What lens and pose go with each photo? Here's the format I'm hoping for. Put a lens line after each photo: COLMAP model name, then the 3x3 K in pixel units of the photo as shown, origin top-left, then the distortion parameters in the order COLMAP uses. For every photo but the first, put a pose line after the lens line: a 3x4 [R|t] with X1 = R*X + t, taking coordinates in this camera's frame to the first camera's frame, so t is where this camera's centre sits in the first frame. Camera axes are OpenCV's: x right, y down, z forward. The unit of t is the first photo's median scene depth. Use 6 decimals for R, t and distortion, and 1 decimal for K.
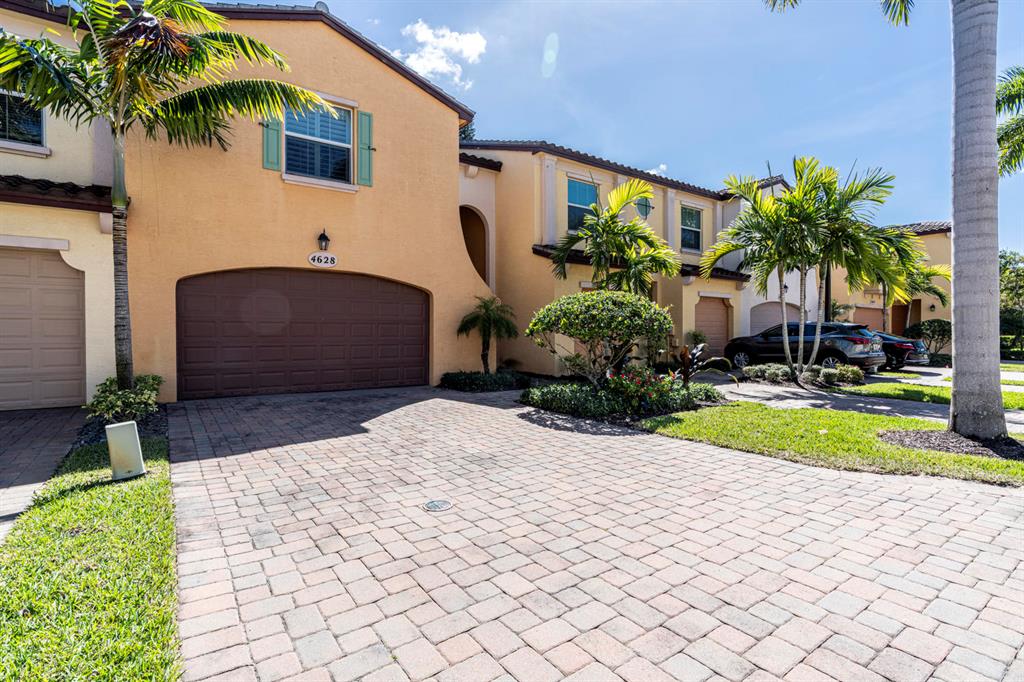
lens RADIAL K [[490.9, 0, 512.0], [0, 490.9, 341.0], [0, 0, 1]] dist [-0.014183, 0.000060]
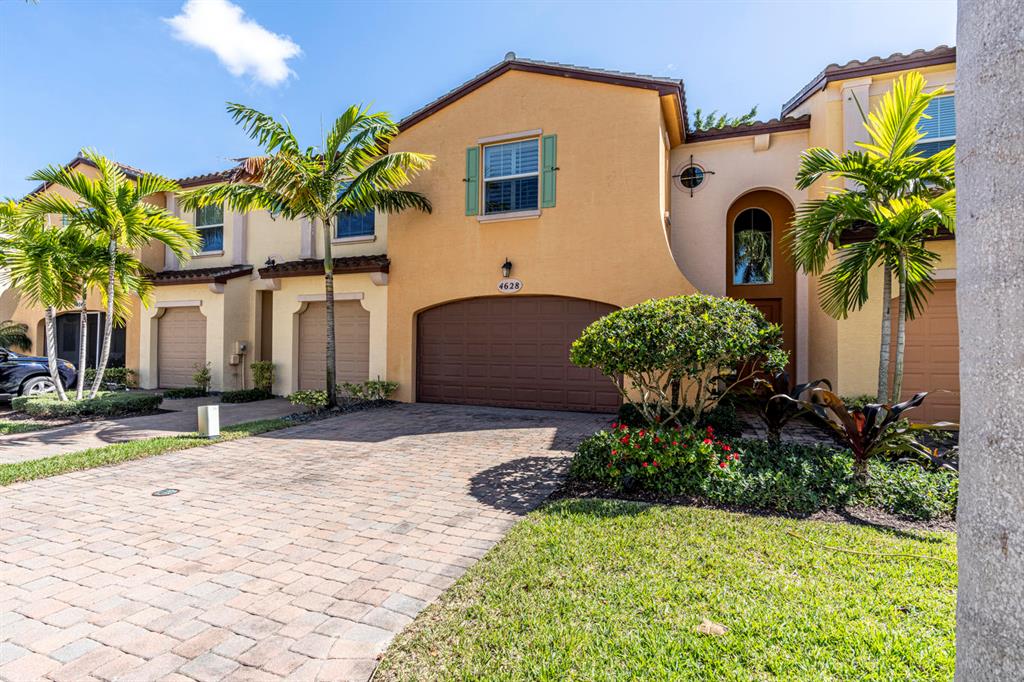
lens RADIAL K [[511.6, 0, 511.7], [0, 511.6, 336.2], [0, 0, 1]] dist [-0.004243, -0.000425]
pose [[0.540749, -0.015238, -0.841046, 0.575976], [-0.022827, 0.999202, -0.032780, -0.018575], [0.840874, 0.036924, 0.539969, 0.406825]]
